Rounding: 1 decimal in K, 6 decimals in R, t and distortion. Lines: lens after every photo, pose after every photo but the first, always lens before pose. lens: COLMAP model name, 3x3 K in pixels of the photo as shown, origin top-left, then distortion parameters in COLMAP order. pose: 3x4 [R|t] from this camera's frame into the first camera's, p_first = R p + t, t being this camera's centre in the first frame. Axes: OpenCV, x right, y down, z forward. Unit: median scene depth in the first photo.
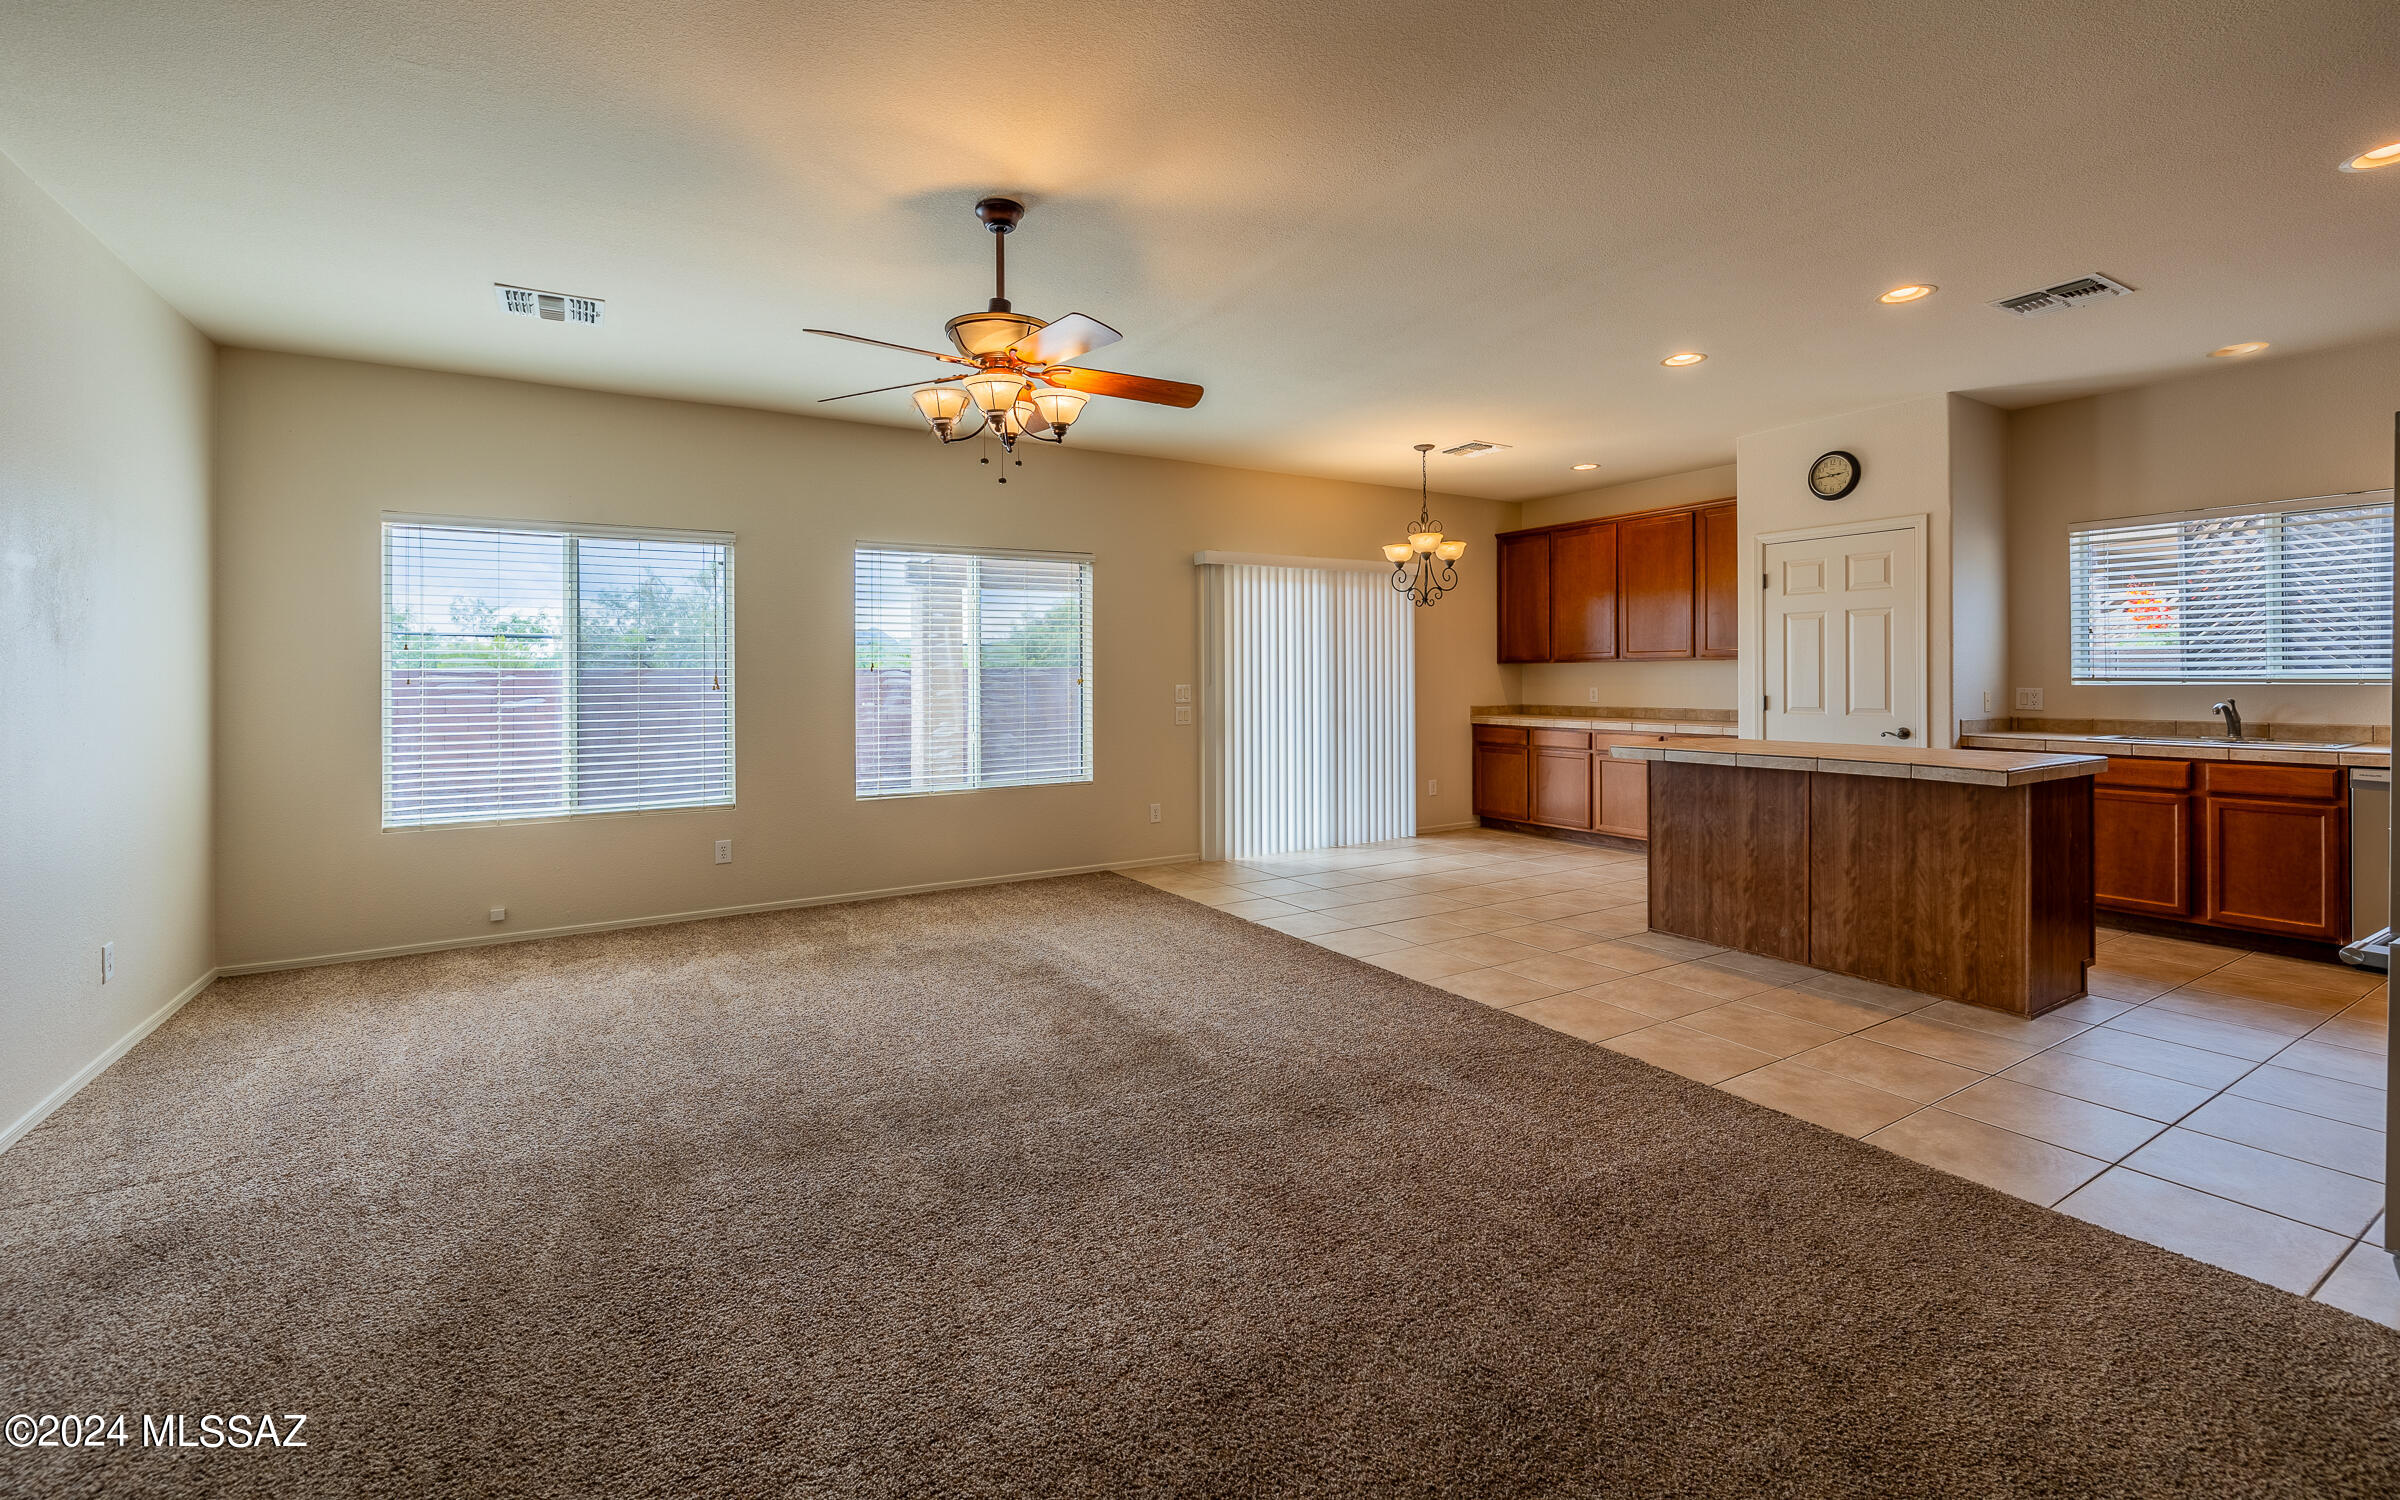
lens RADIAL K [[1010.9, 0, 1225.8], [0, 1010.9, 678.2], [0, 0, 1]] dist [0.000752, 0.000234]
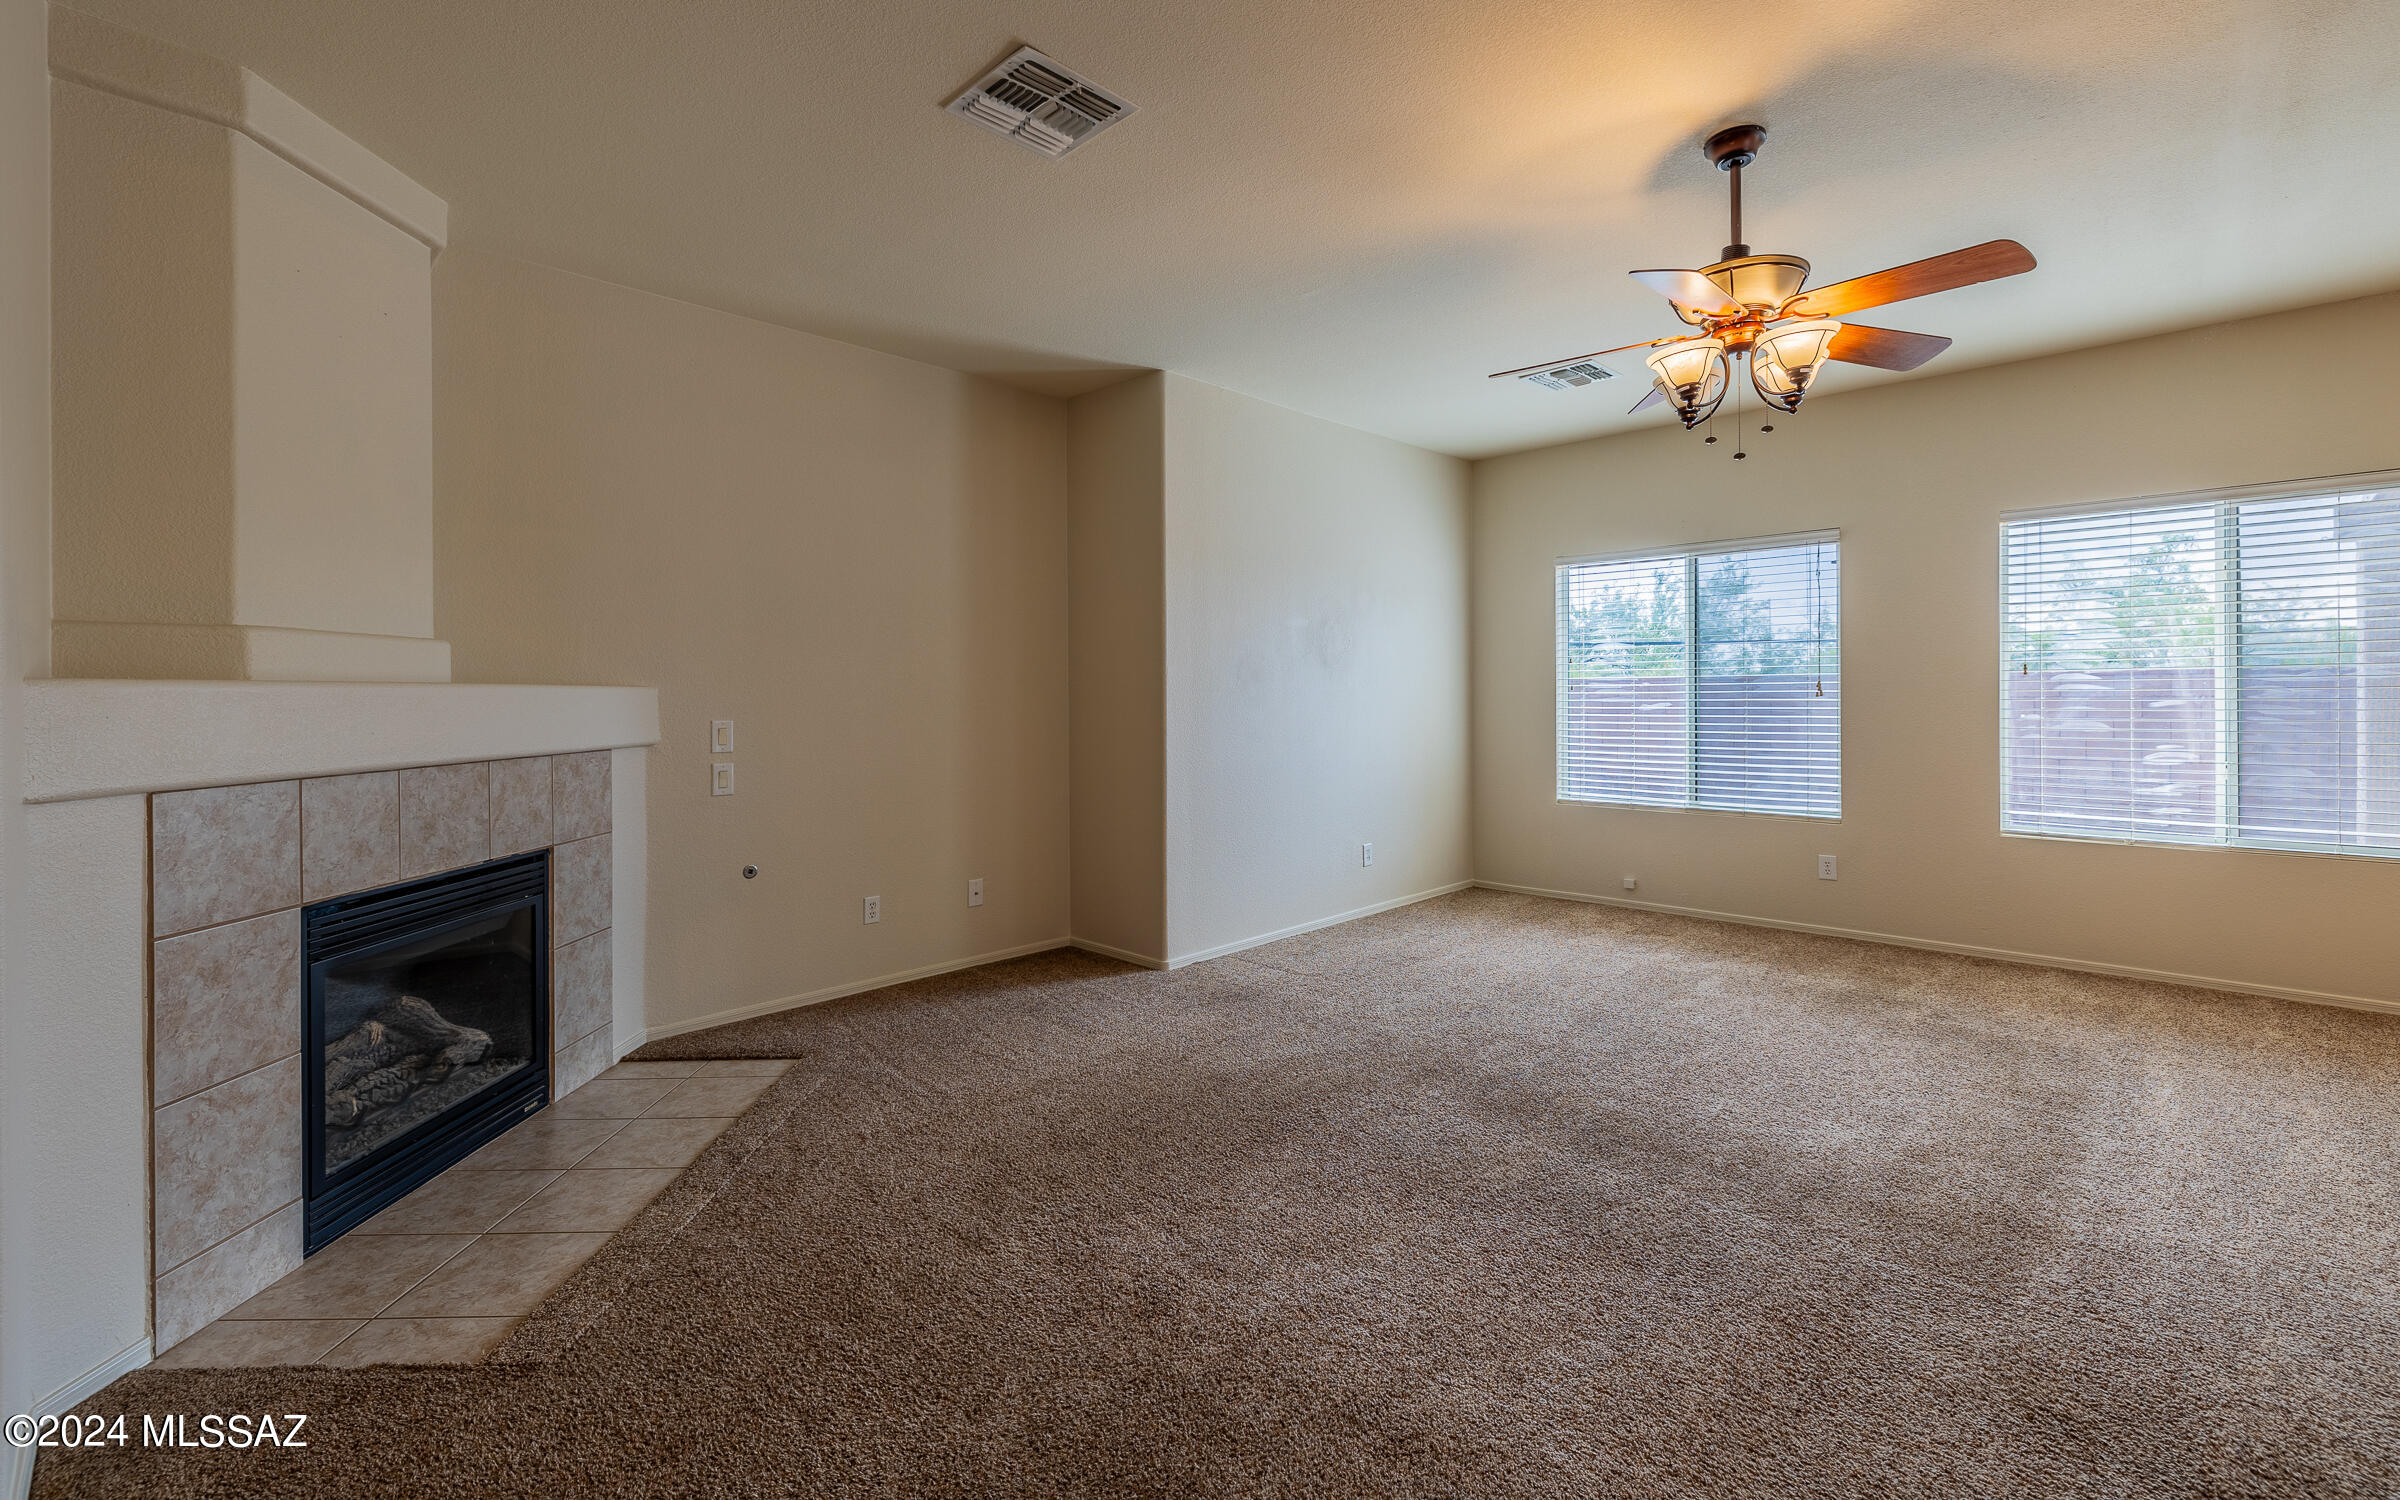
lens RADIAL K [[1017.3, 0, 1182.7], [0, 1017.3, 696.0], [0, 0, 1]] dist [-0.000448, -0.000263]
pose [[0.225992, 0.008877, -0.974089, 0.359734], [0.005382, 0.999932, 0.010361, -0.002533], [0.974114, -0.007584, 0.225929, 0.241468]]
